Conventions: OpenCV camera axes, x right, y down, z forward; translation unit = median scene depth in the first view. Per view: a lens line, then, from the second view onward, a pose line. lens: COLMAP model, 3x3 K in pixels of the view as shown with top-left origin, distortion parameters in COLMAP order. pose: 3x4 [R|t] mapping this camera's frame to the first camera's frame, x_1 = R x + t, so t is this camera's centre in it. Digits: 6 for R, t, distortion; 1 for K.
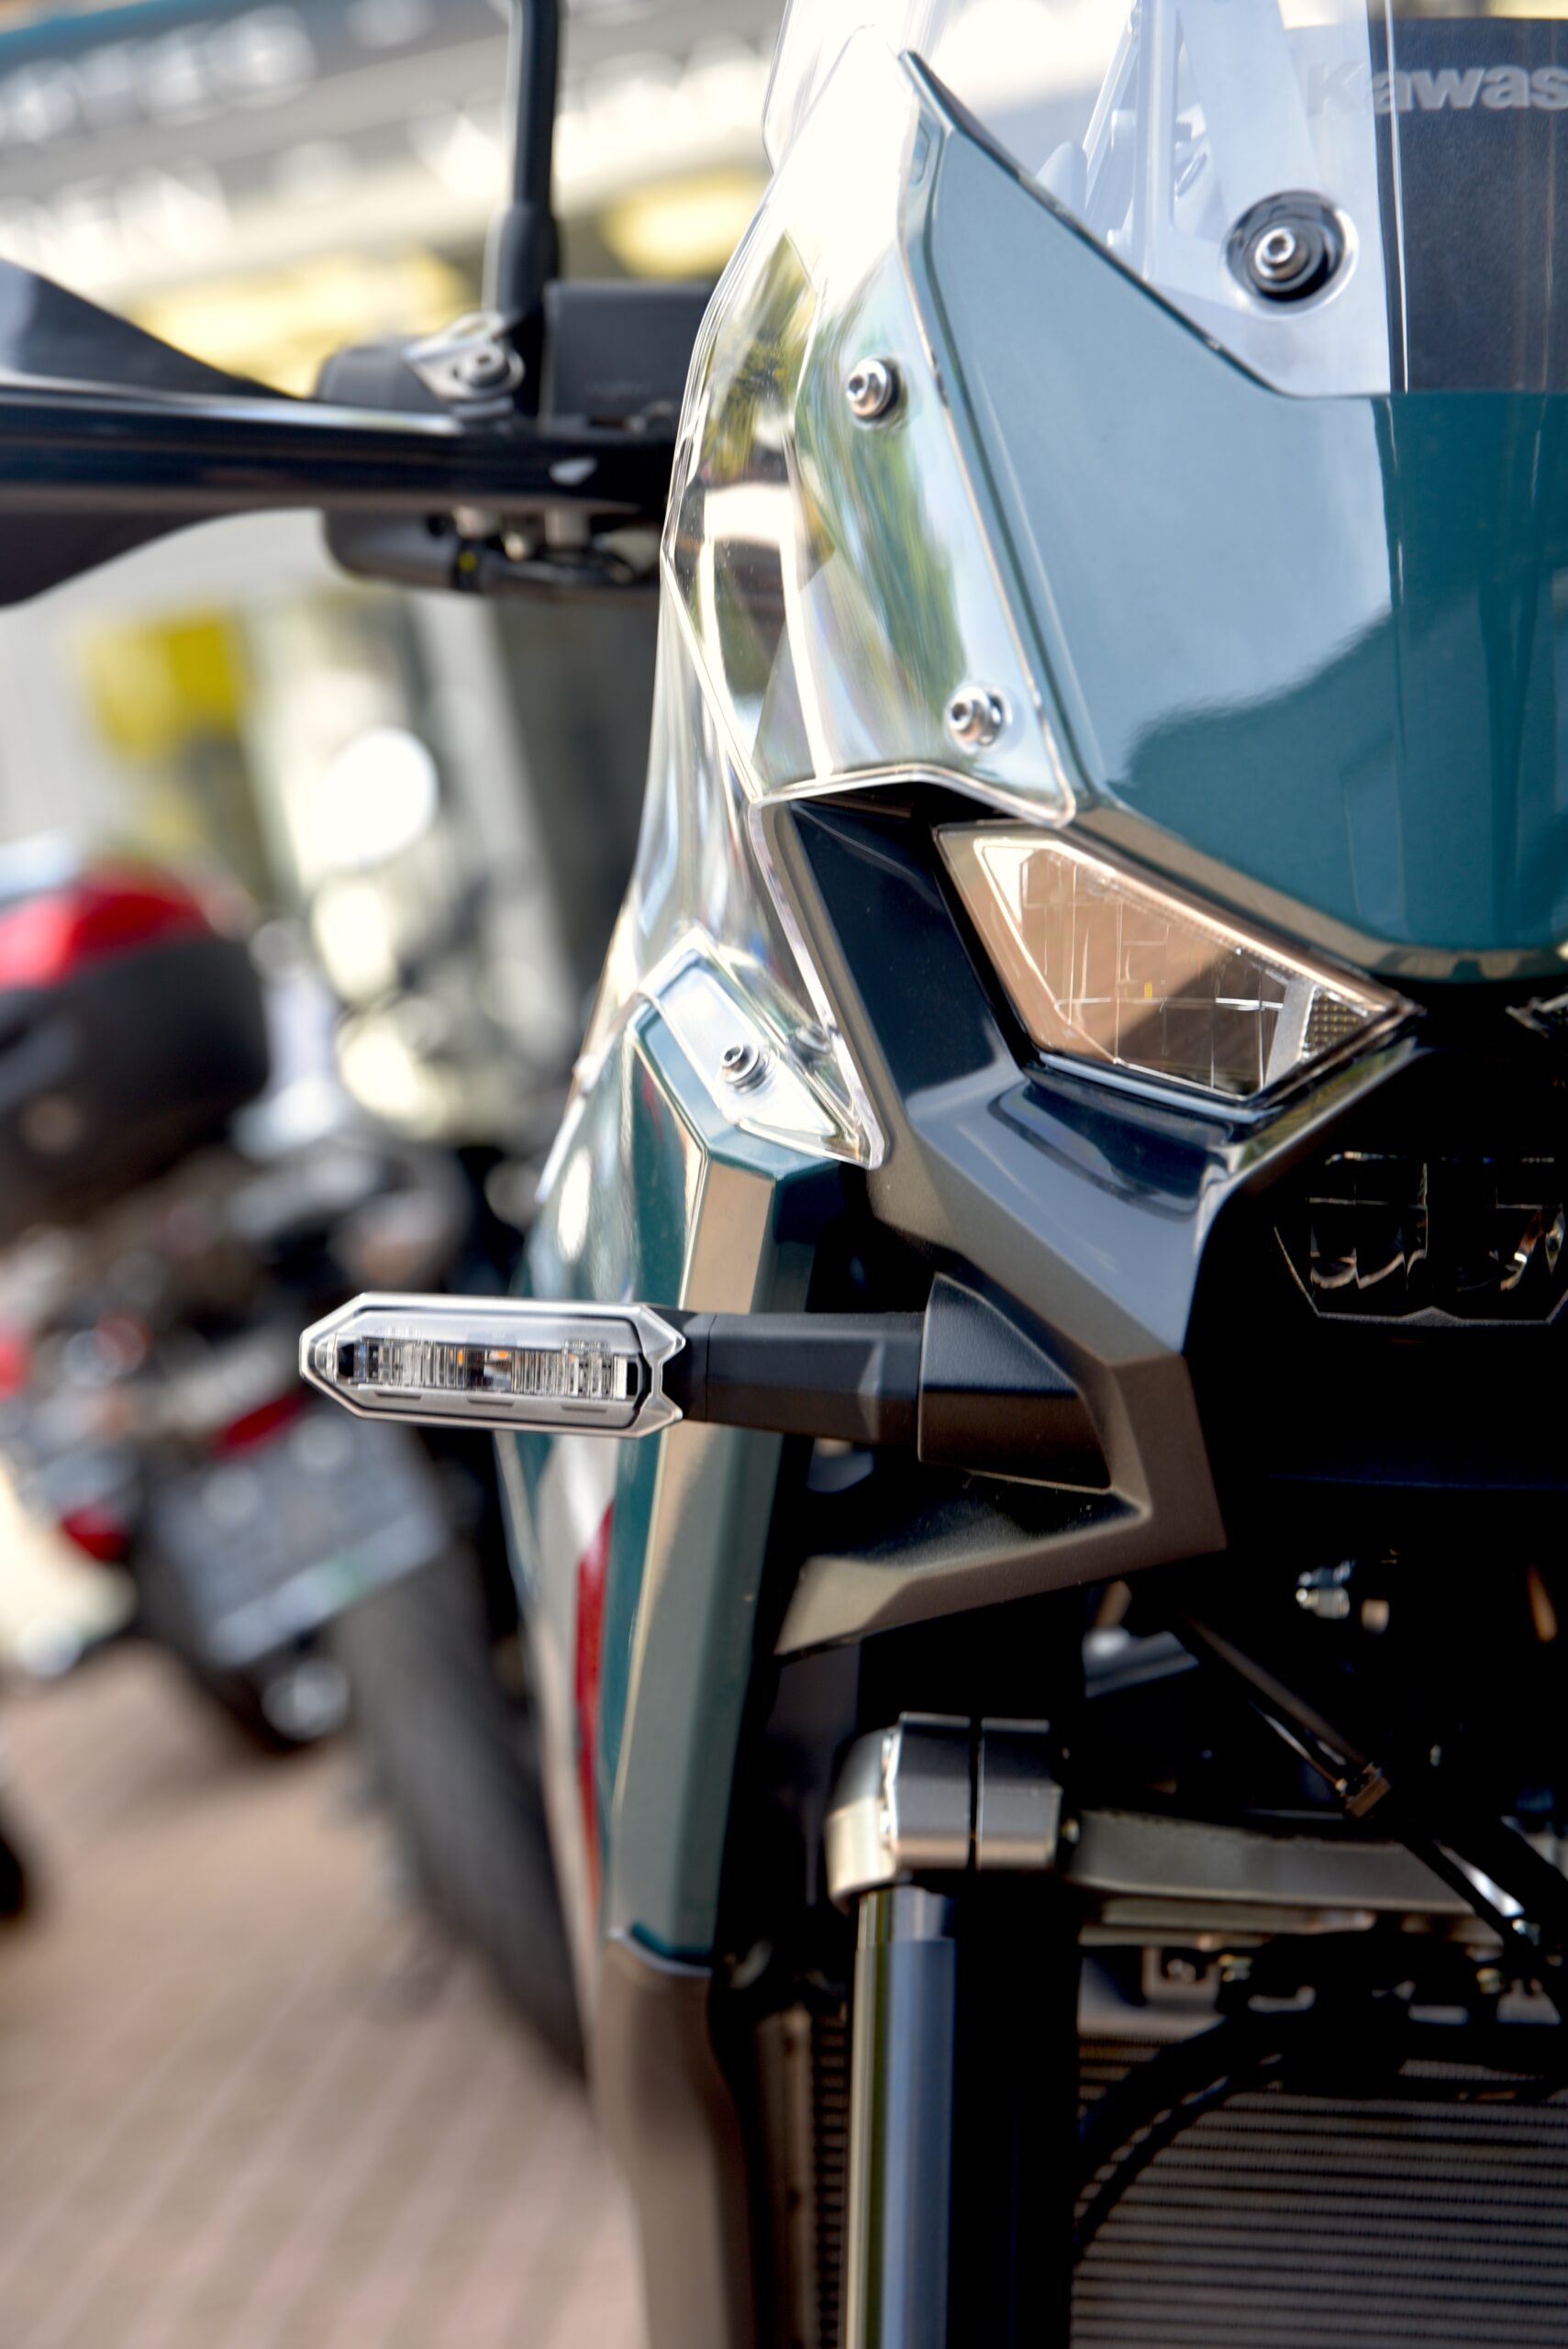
lens RADIAL K [[4281.9, 0, 788.1], [0, 4281.9, 1167.8], [0, 0, 1]] dist [0.220376, 0.000000]
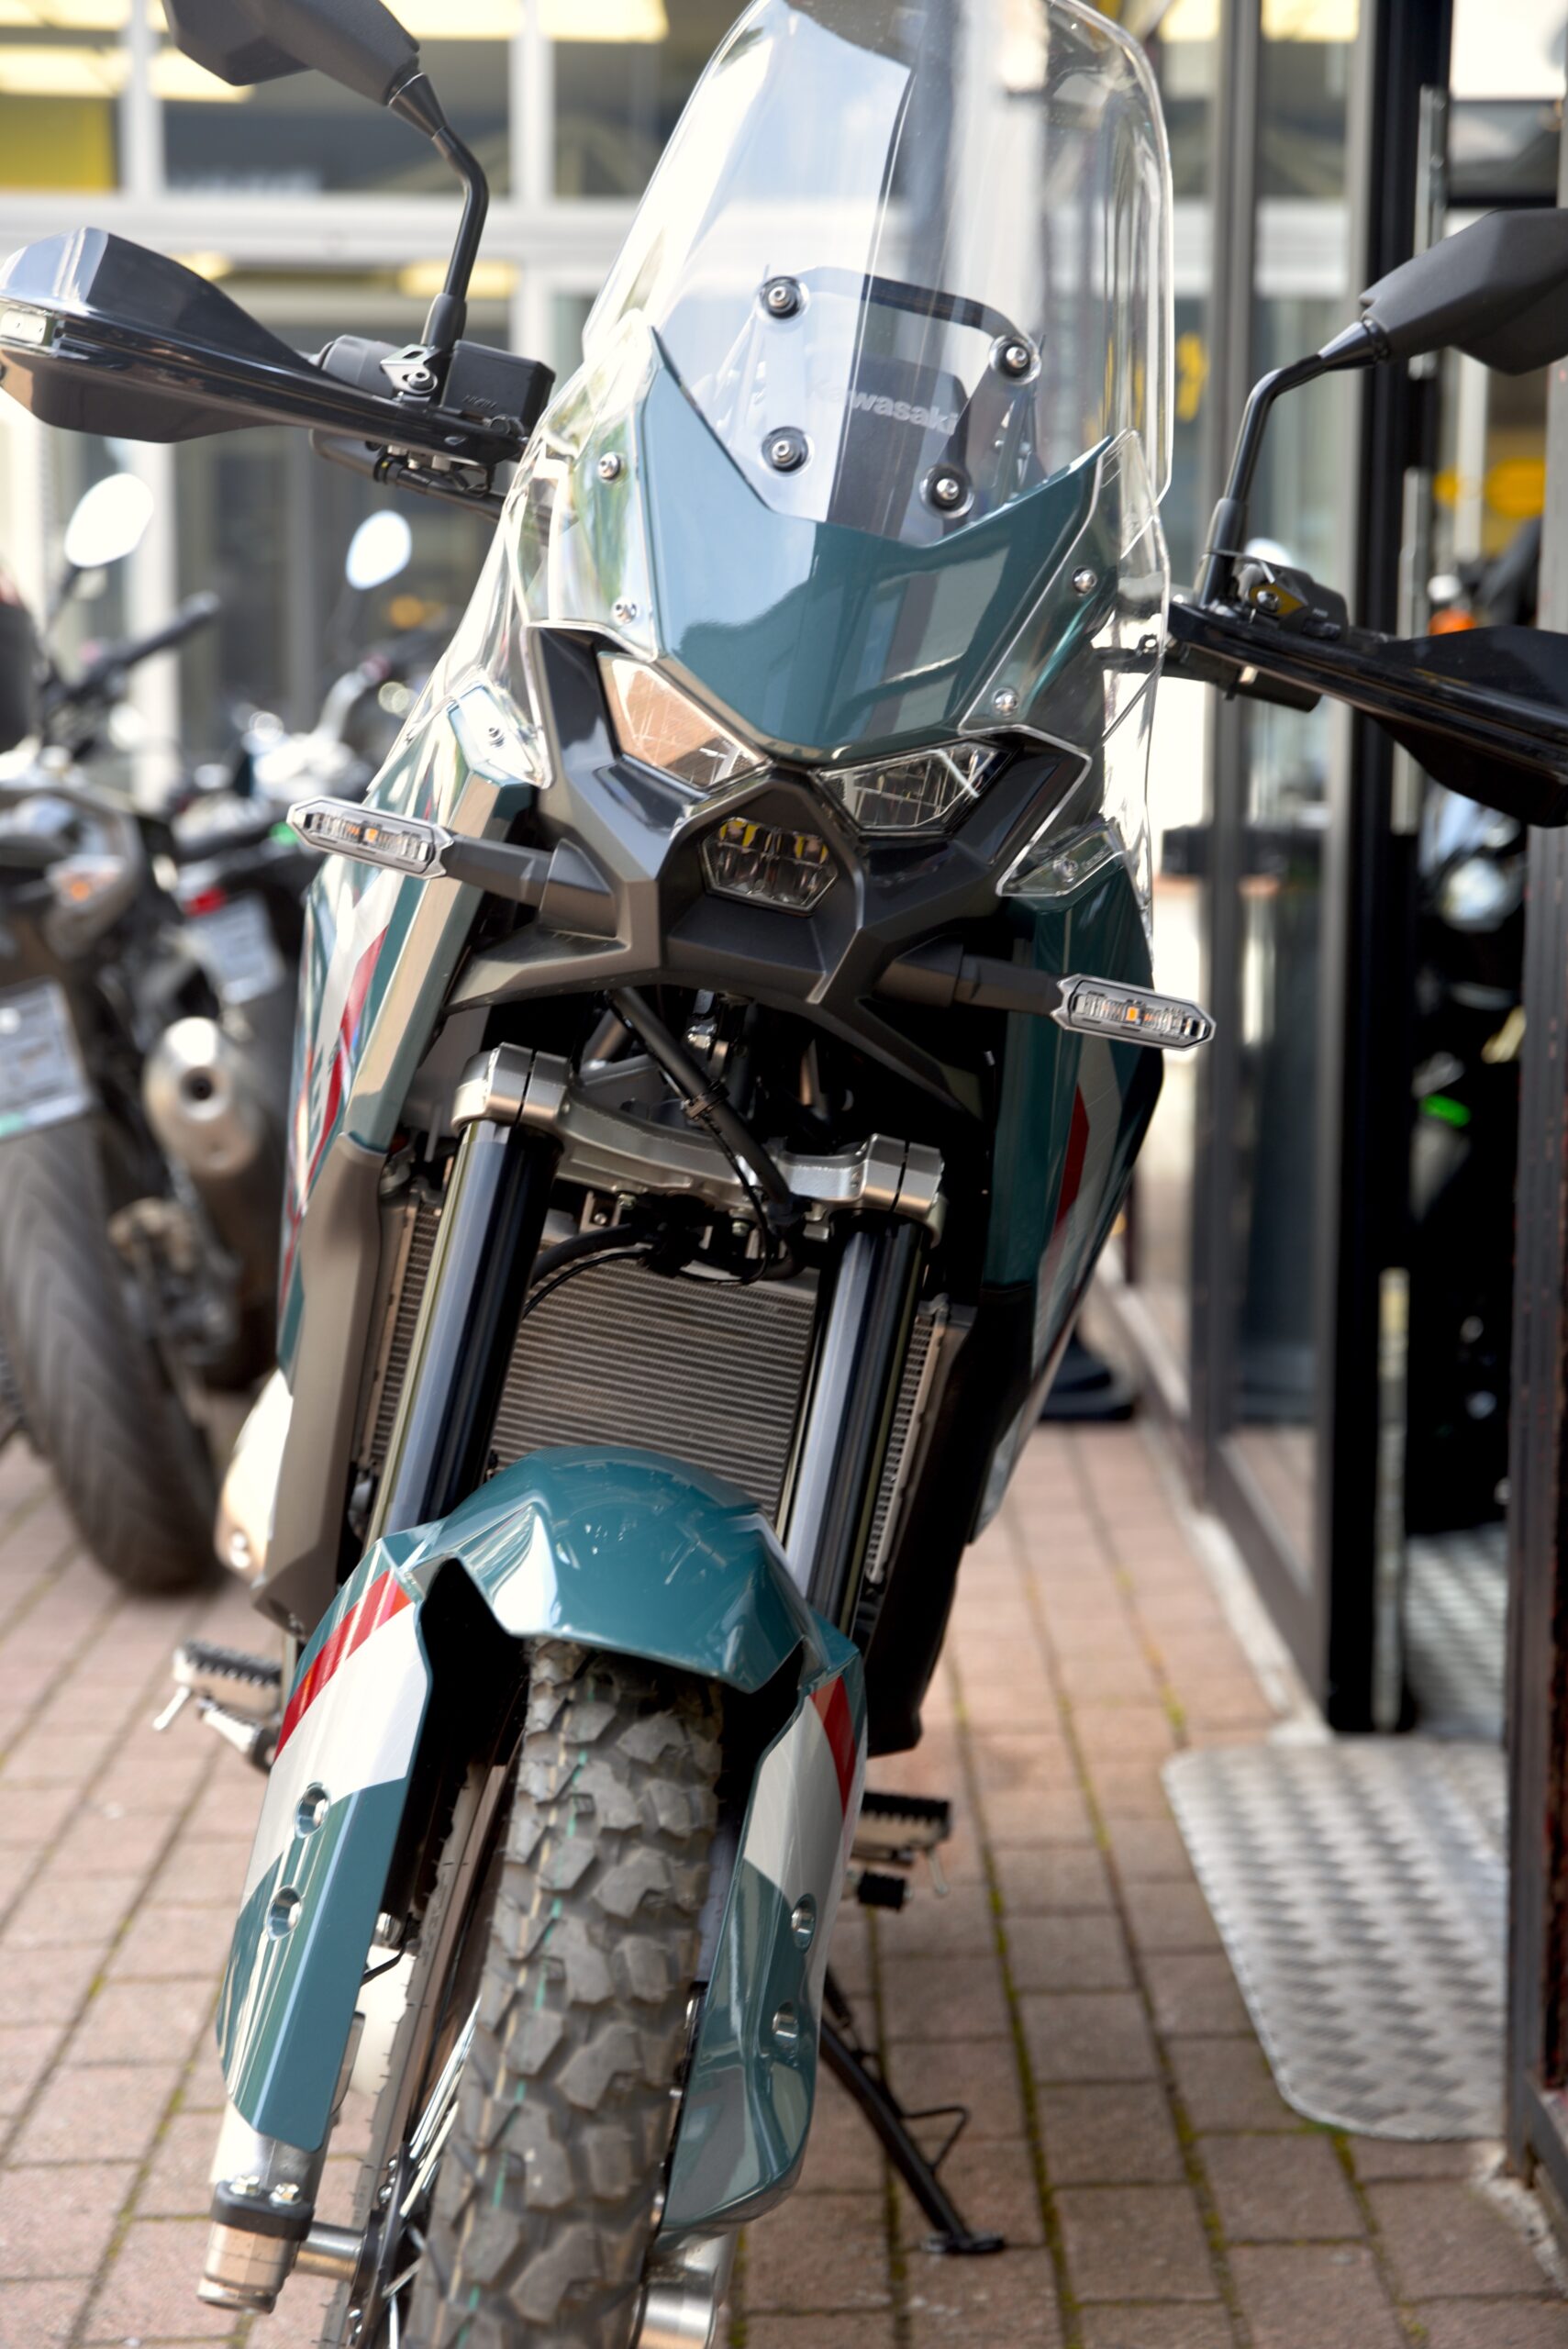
lens RADIAL K [[4281.9, 0, 778.5], [0, 4281.9, 1169.3], [0, 0, 1]] dist [0.220376, 0.000000]
pose [[0.974329, 0.197433, 0.108177, -0.067303], [-0.201586, 0.979048, 0.028792, 0.108944], [-0.100226, -0.049860, 0.993715, -1.341322]]
